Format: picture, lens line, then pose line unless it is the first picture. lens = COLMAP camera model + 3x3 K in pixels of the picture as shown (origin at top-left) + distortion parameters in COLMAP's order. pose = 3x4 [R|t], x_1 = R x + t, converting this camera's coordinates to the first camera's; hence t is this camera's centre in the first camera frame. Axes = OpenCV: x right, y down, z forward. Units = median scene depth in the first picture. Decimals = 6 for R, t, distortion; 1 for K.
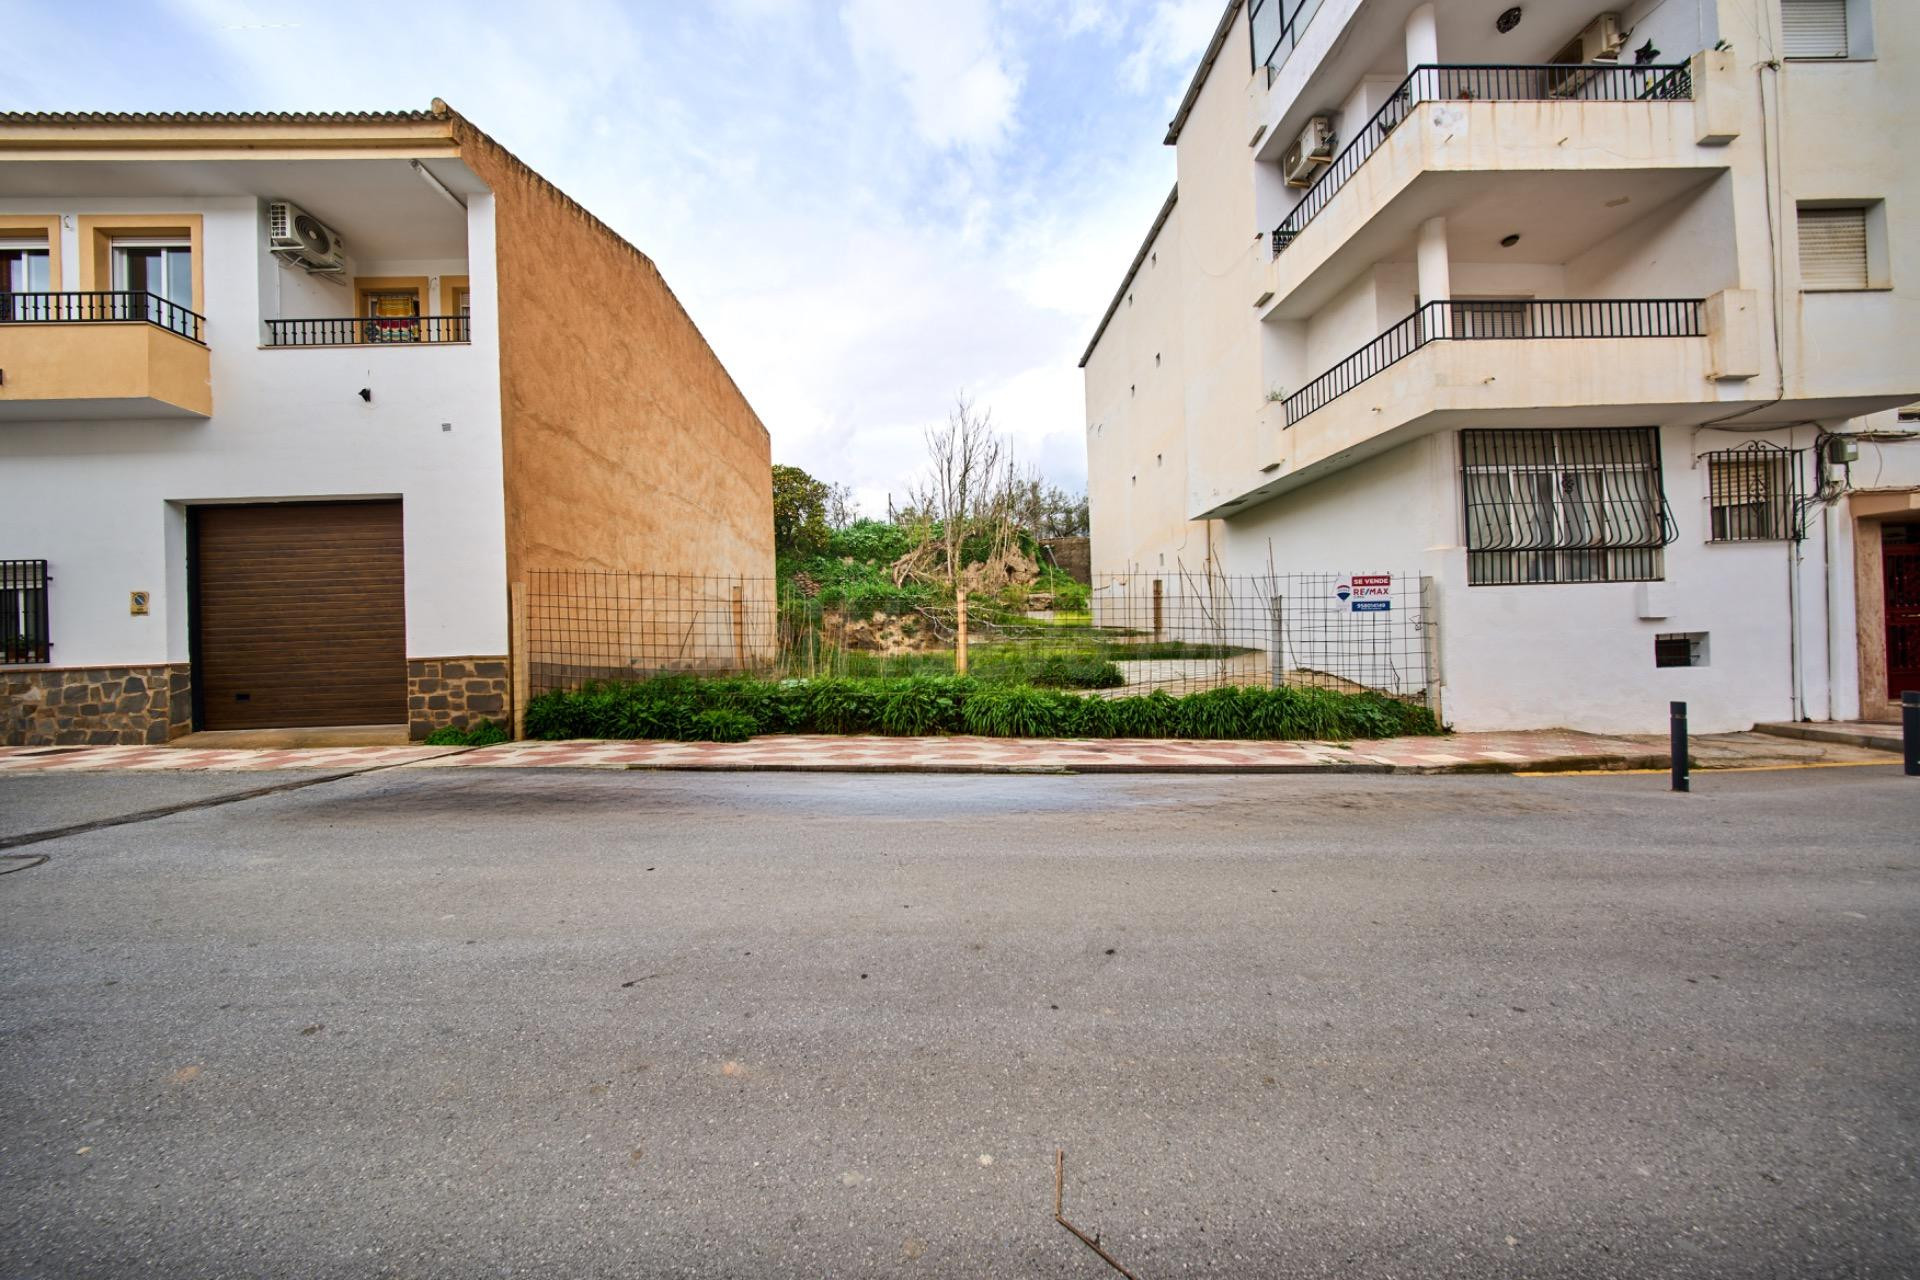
lens RADIAL K [[559.2, 0, 960.0], [0, 559.2, 640.0], [0, 0, 1]] dist [-0.000866, 0.000084]
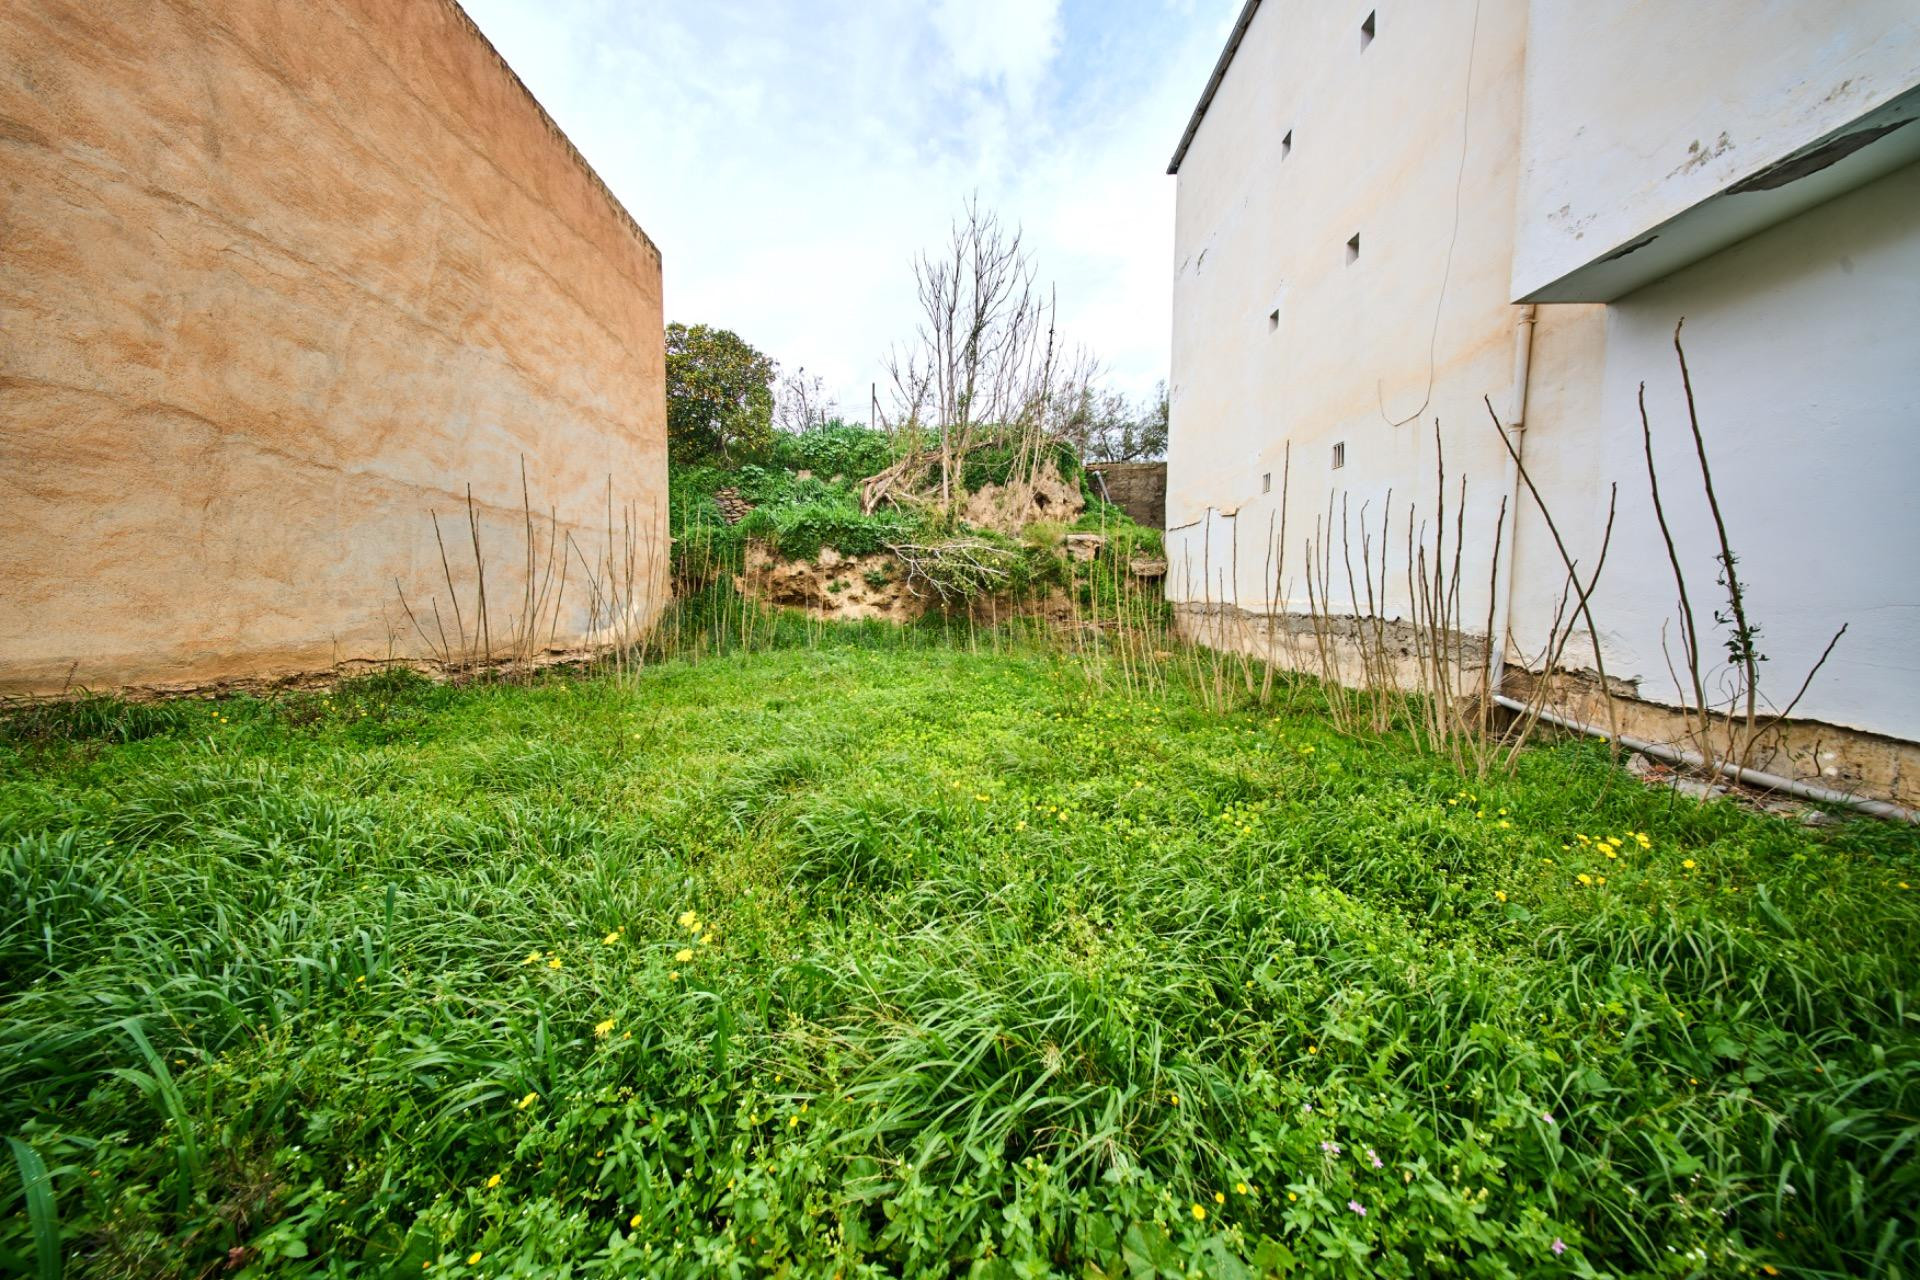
lens RADIAL K [[559.2, 0, 960.0], [0, 559.2, 640.0], [0, 0, 1]] dist [-0.000866, 0.000084]
pose [[0.997233, 0.047234, -0.057411, 0.042591], [-0.042793, 0.996169, 0.076259, -0.002072], [0.060794, -0.073591, 0.995434, 0.340098]]
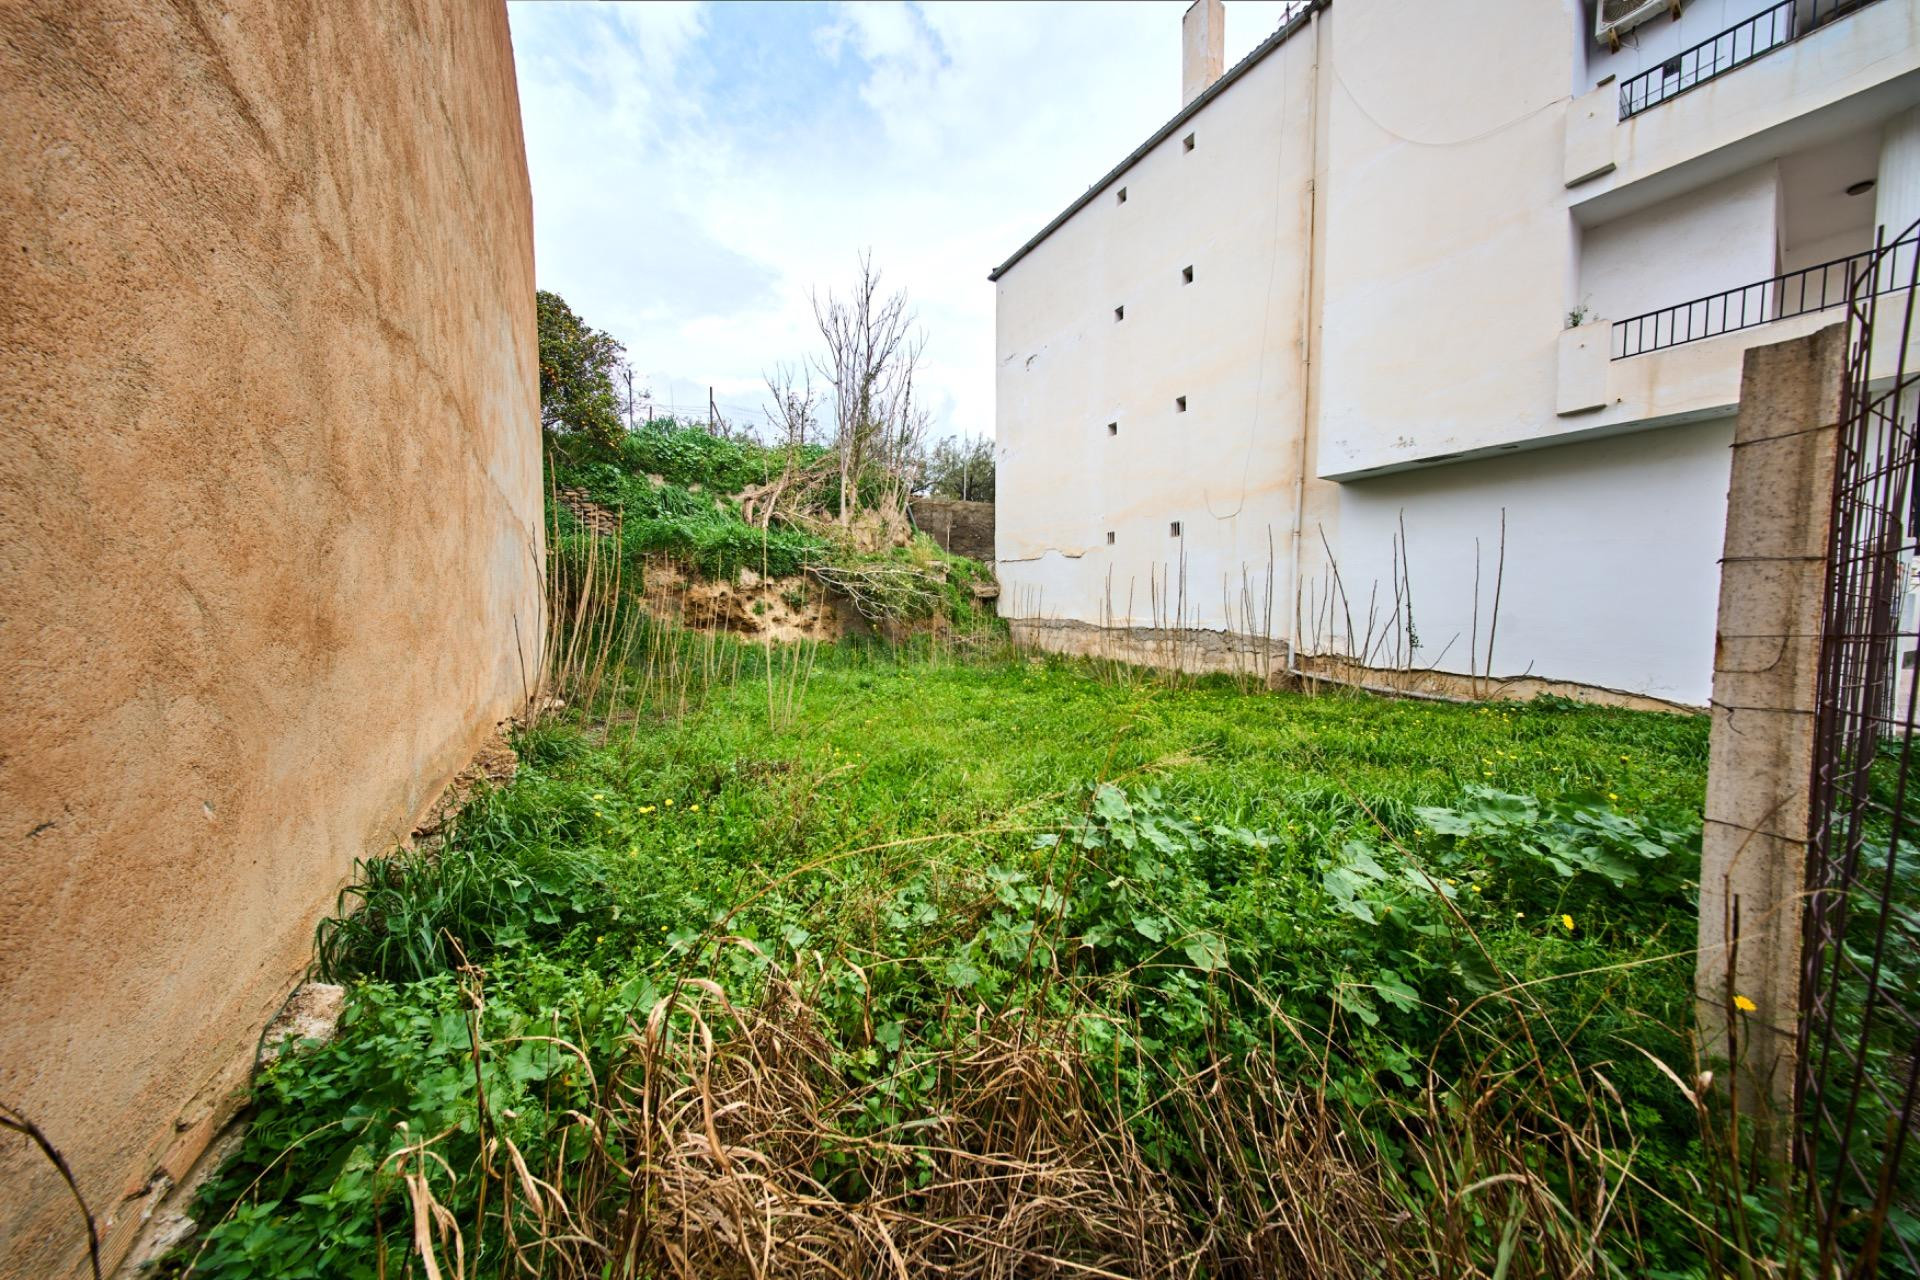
lens RADIAL K [[559.2, 0, 960.0], [0, 559.2, 640.0], [0, 0, 1]] dist [-0.000866, 0.000084]
pose [[0.865067, 0.009905, 0.501558, -0.232224], [-0.032306, 0.998830, 0.035995, -0.002545], [-0.500614, -0.047341, 0.864375, 0.328238]]
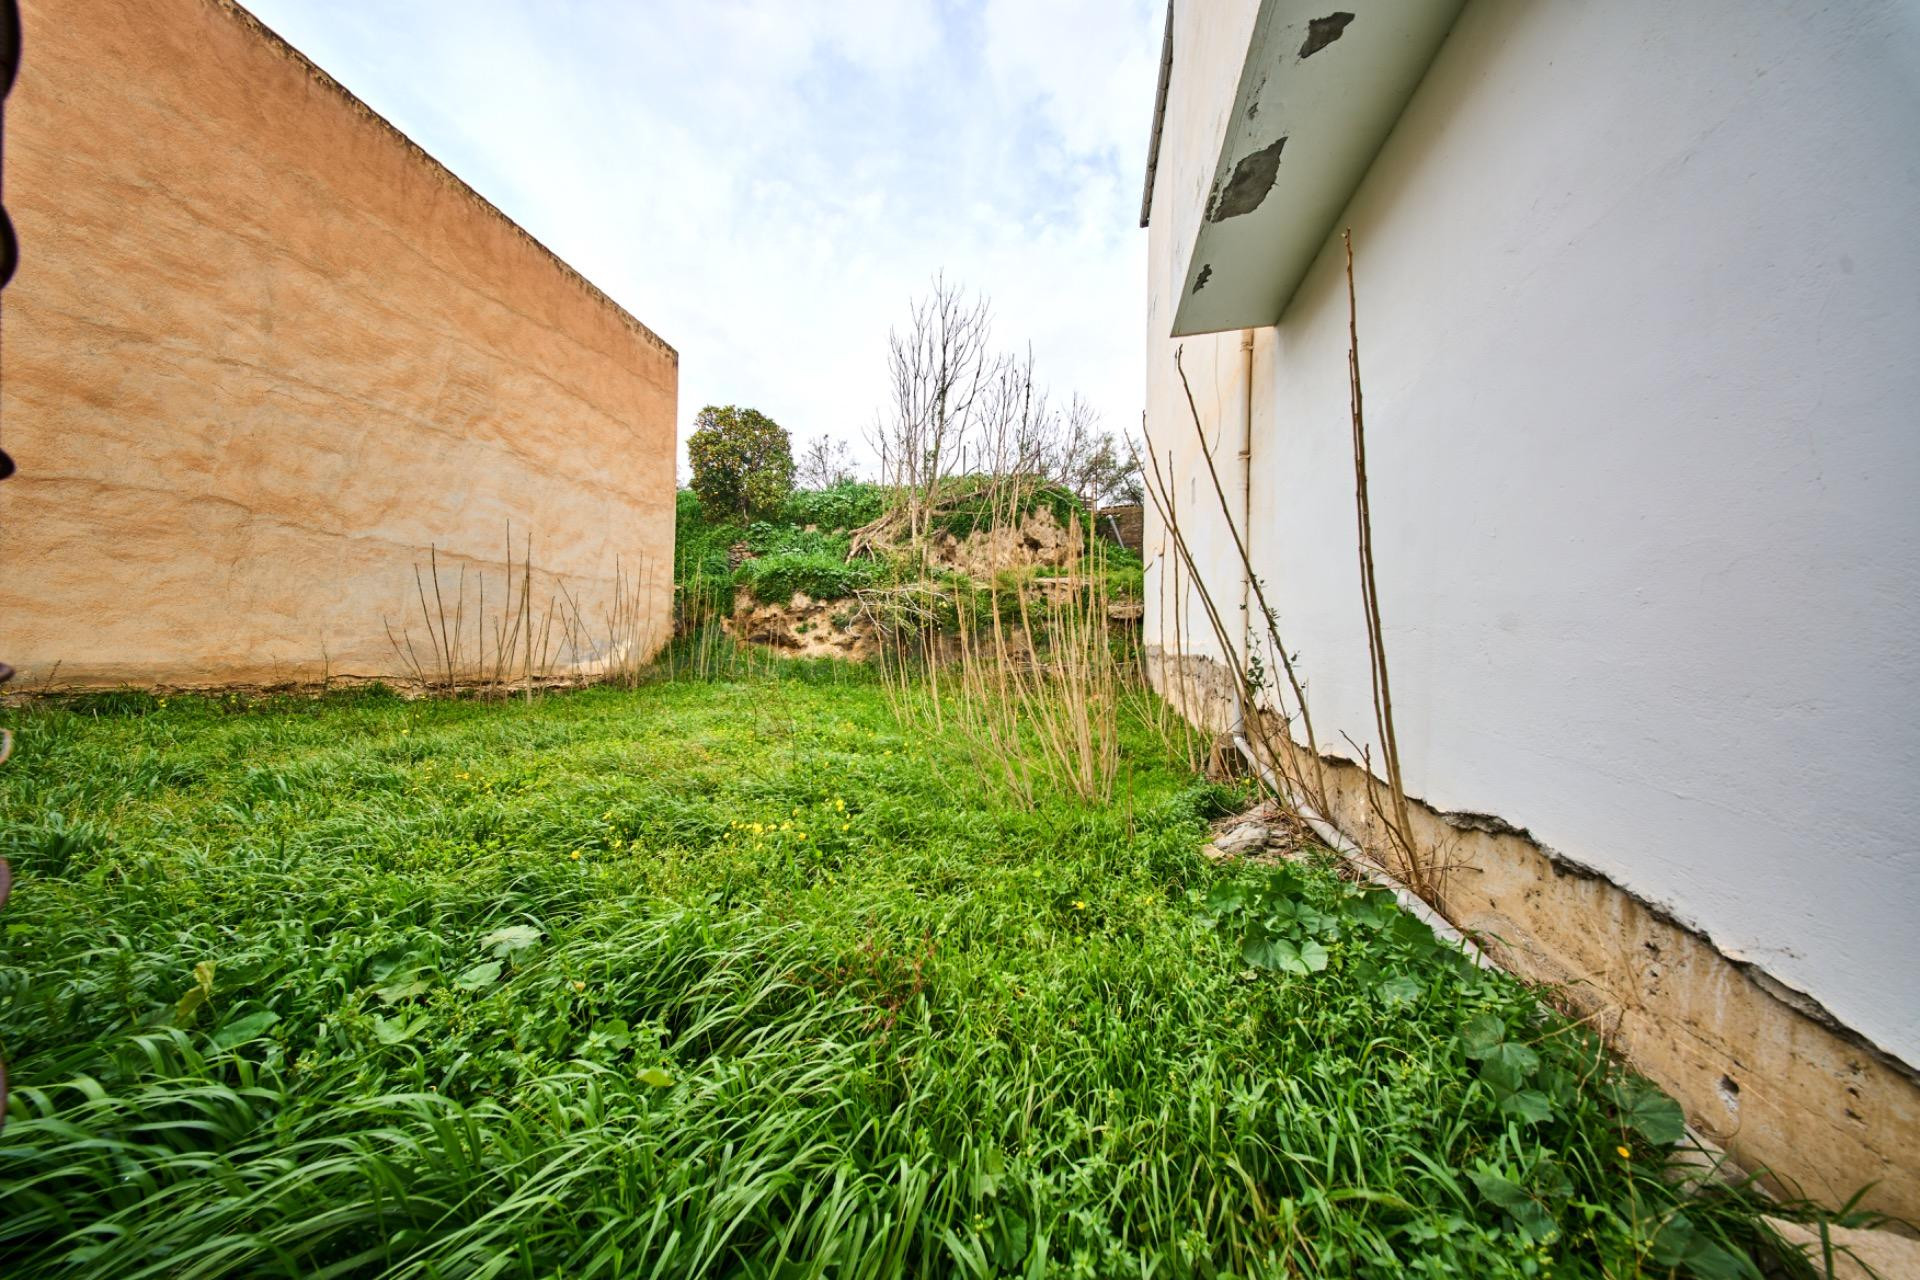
lens RADIAL K [[557.3, 0, 959.0], [0, 557.3, 645.9], [0, 0, 1]] dist [0.000254, -0.001095]
pose [[0.962074, 0.052439, -0.267699, 0.221031], [-0.051379, 0.998619, 0.010966, -0.002777], [0.267905, 0.003204, 0.963440, 0.350624]]
